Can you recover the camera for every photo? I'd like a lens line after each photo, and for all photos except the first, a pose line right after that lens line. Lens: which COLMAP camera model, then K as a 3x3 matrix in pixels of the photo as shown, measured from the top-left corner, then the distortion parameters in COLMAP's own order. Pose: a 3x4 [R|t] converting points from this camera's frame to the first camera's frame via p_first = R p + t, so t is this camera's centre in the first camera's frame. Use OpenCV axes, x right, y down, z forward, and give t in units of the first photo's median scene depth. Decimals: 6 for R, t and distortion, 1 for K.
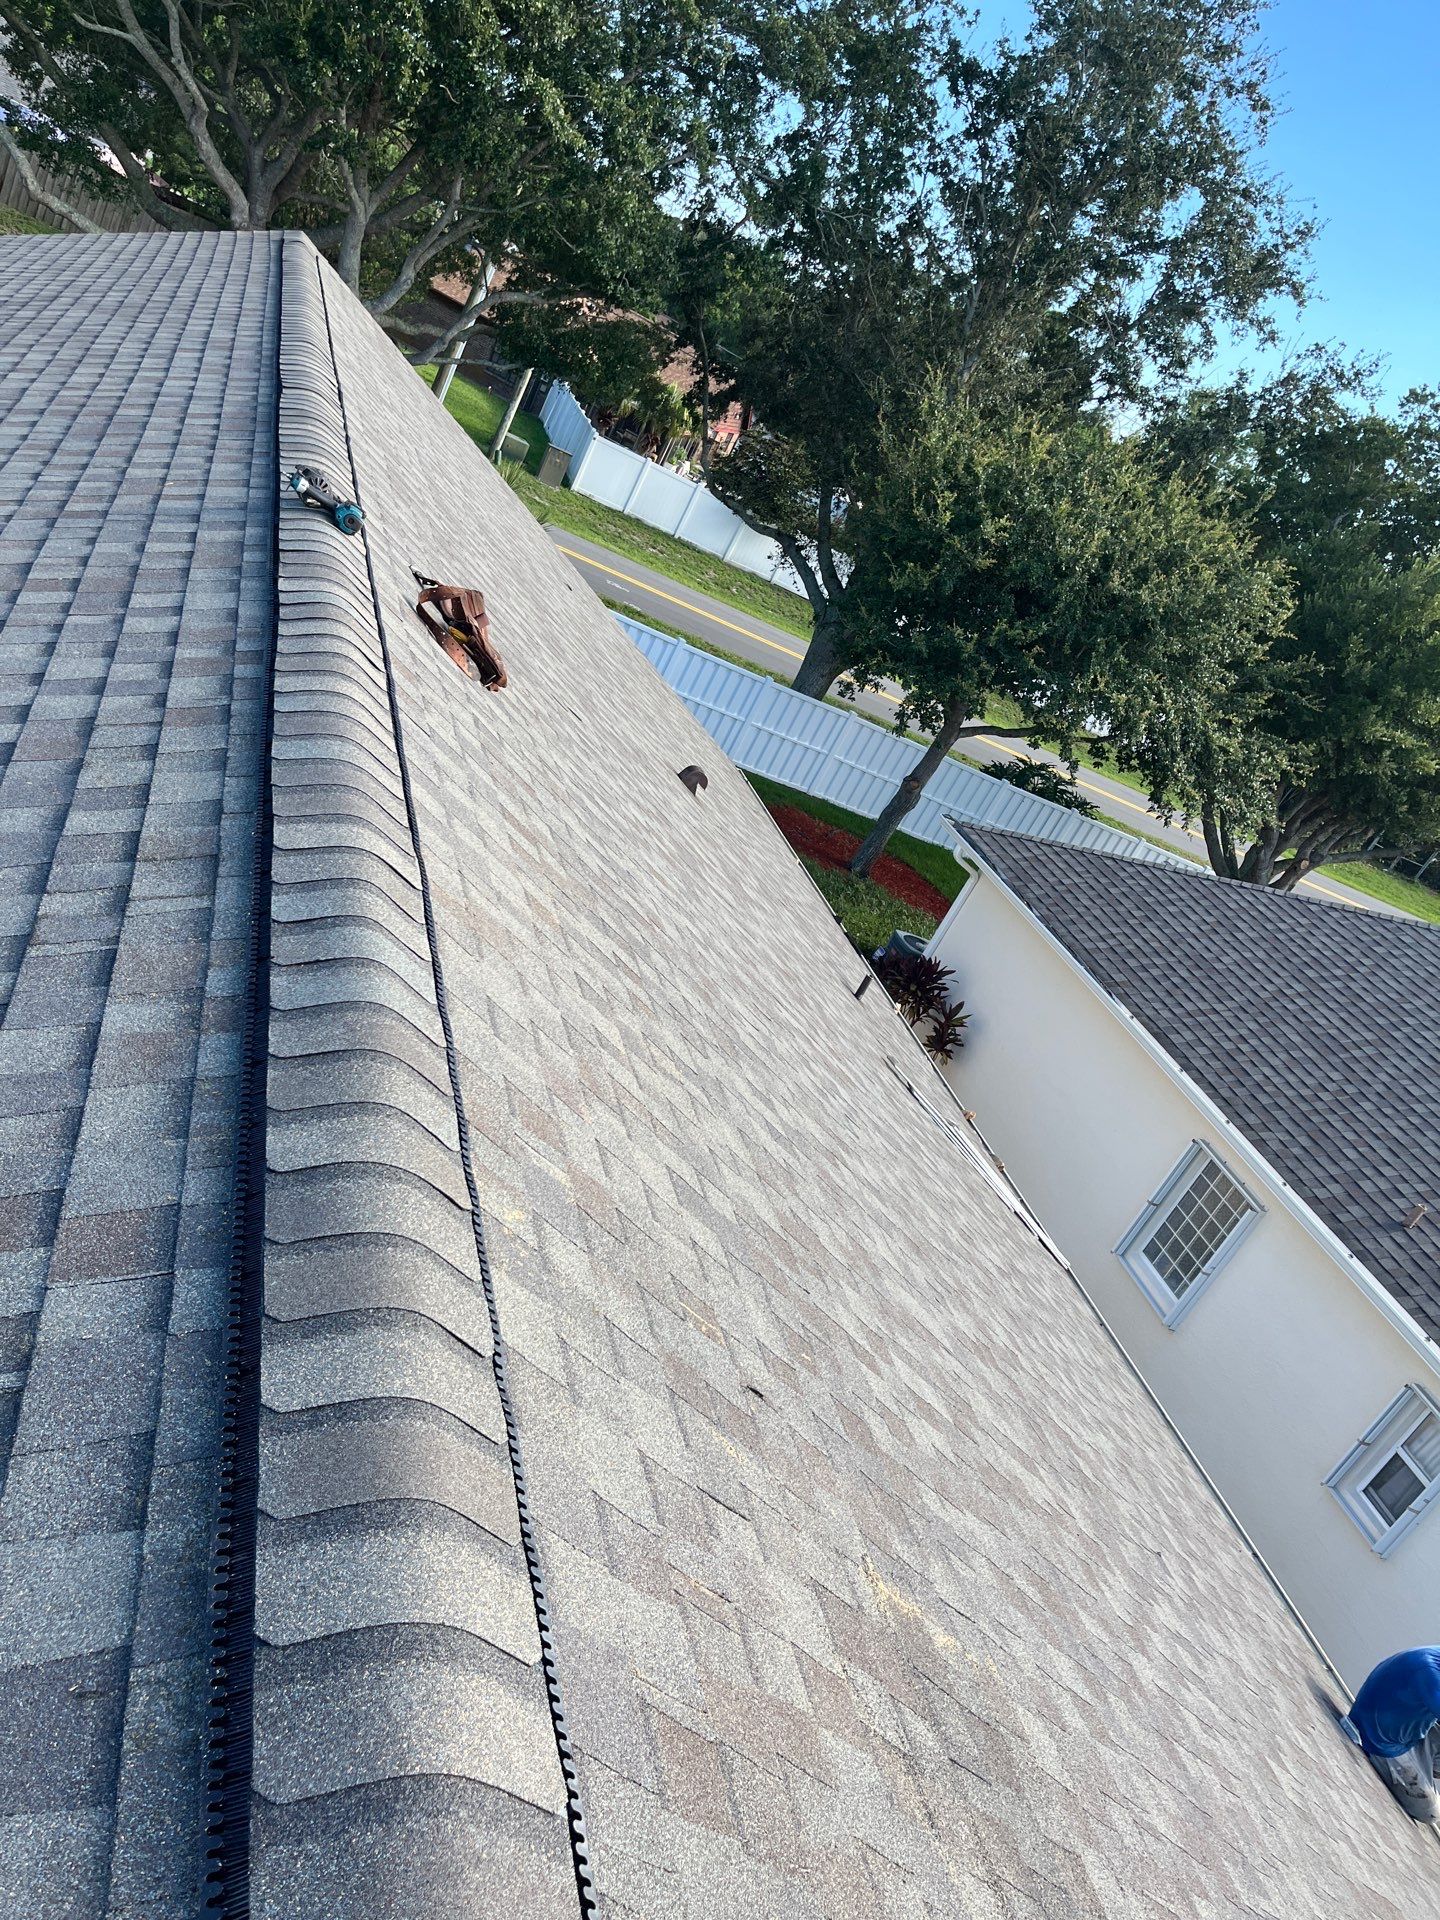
lens RADIAL K [[1407.1, 0, 706.8], [0, 1407.1, 940.2], [0, 0, 1]] dist [0.004425, -0.028136]
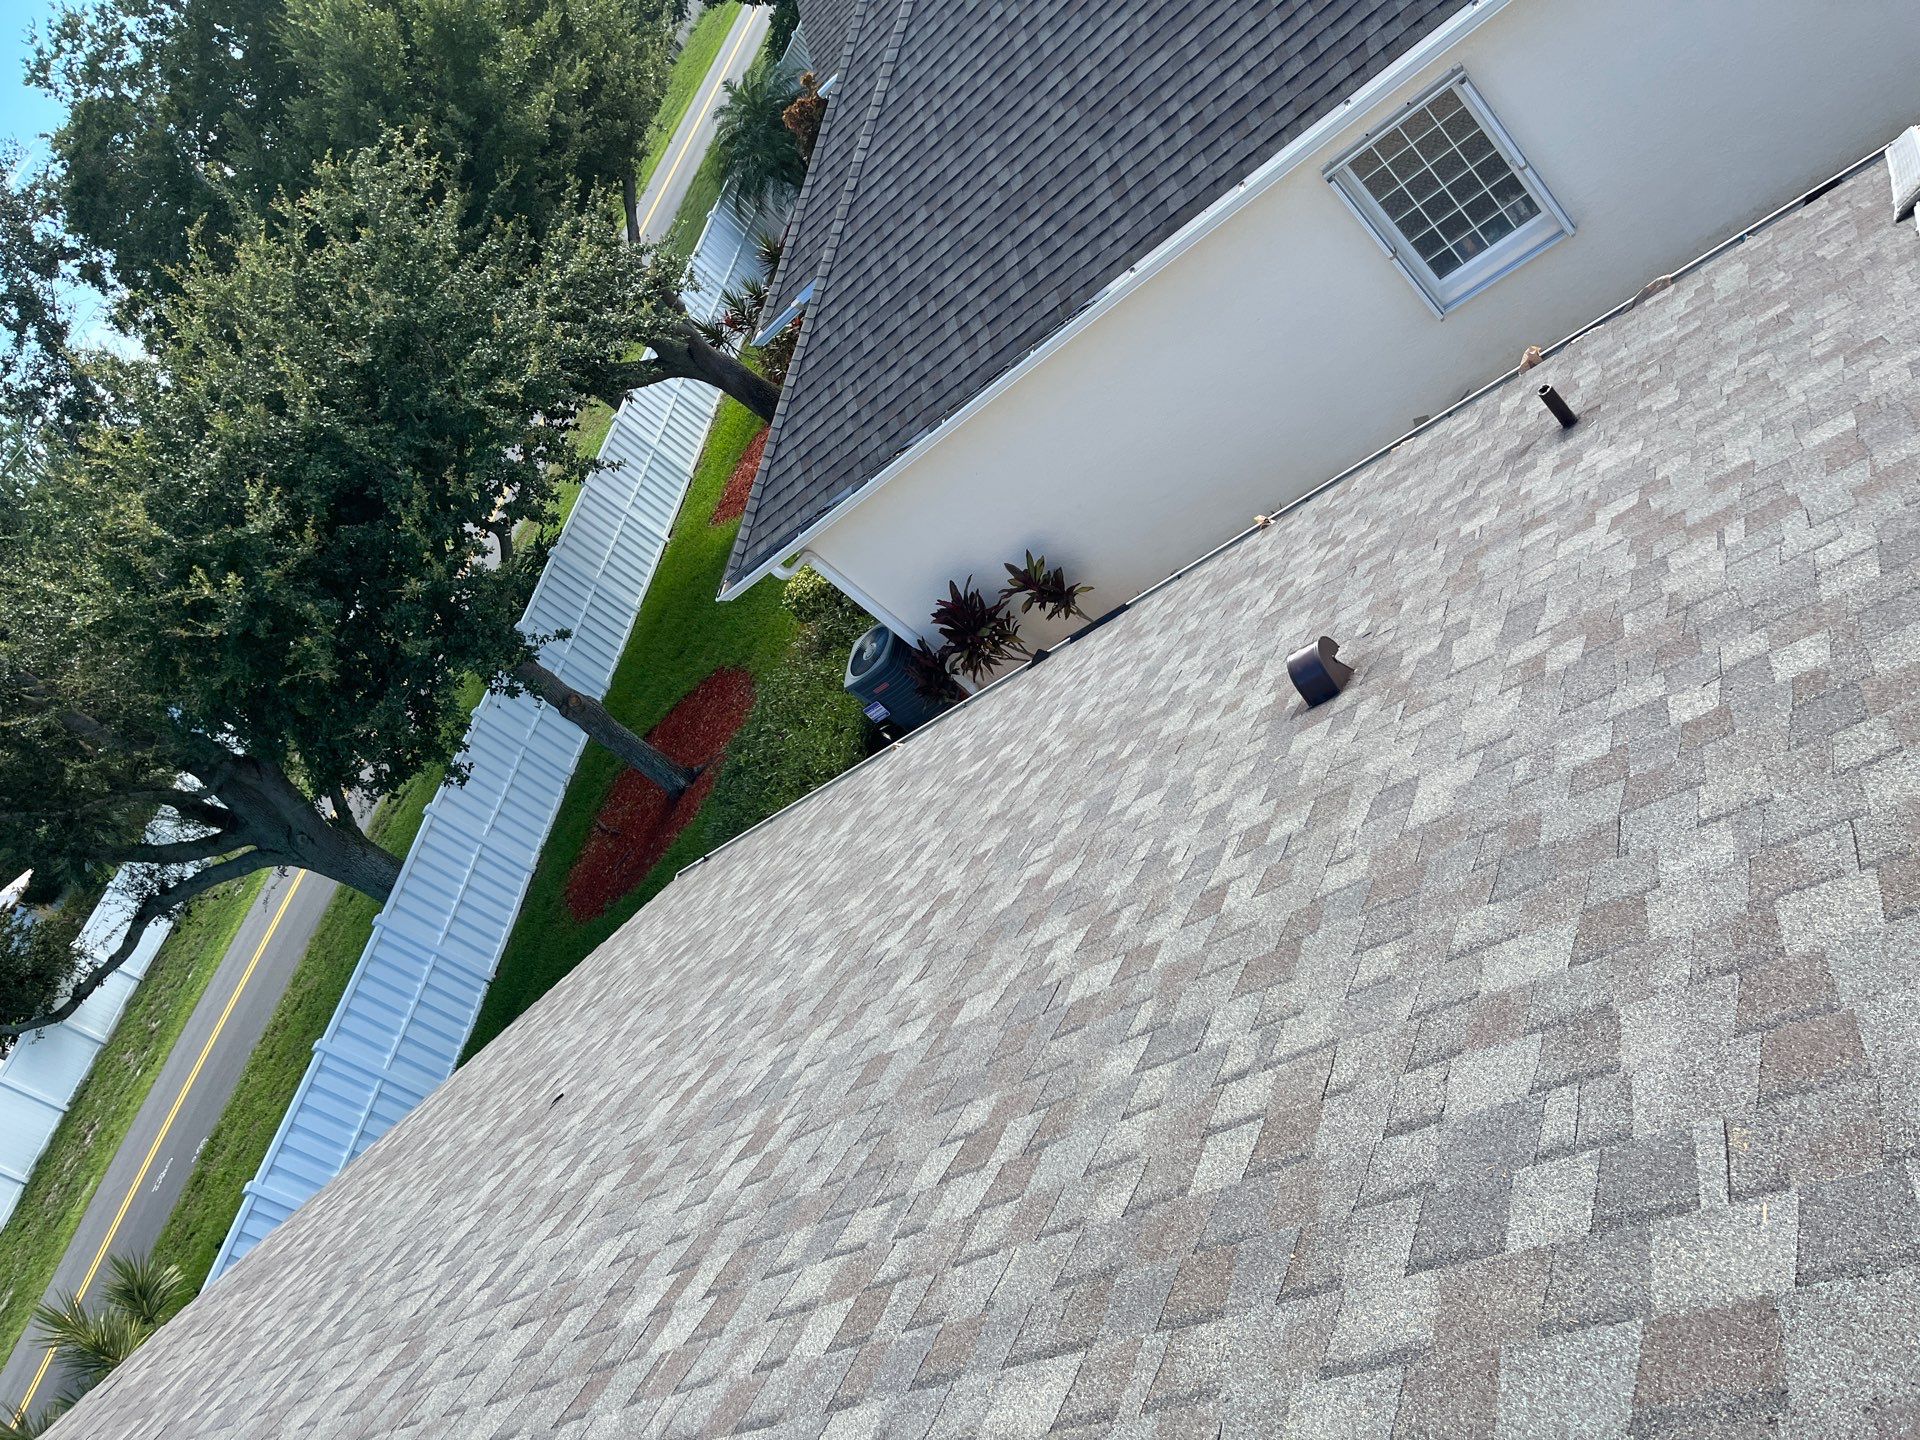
lens RADIAL K [[1407.1, 0, 960.0], [0, 1407.1, 720.0], [0, 0, 1]] dist [0.004425, -0.028136]
pose [[-0.054250, -0.969232, 0.240097, -0.149464], [0.950193, 0.023794, 0.310752, -0.434978], [-0.306903, 0.244997, 0.919667, 0.769812]]
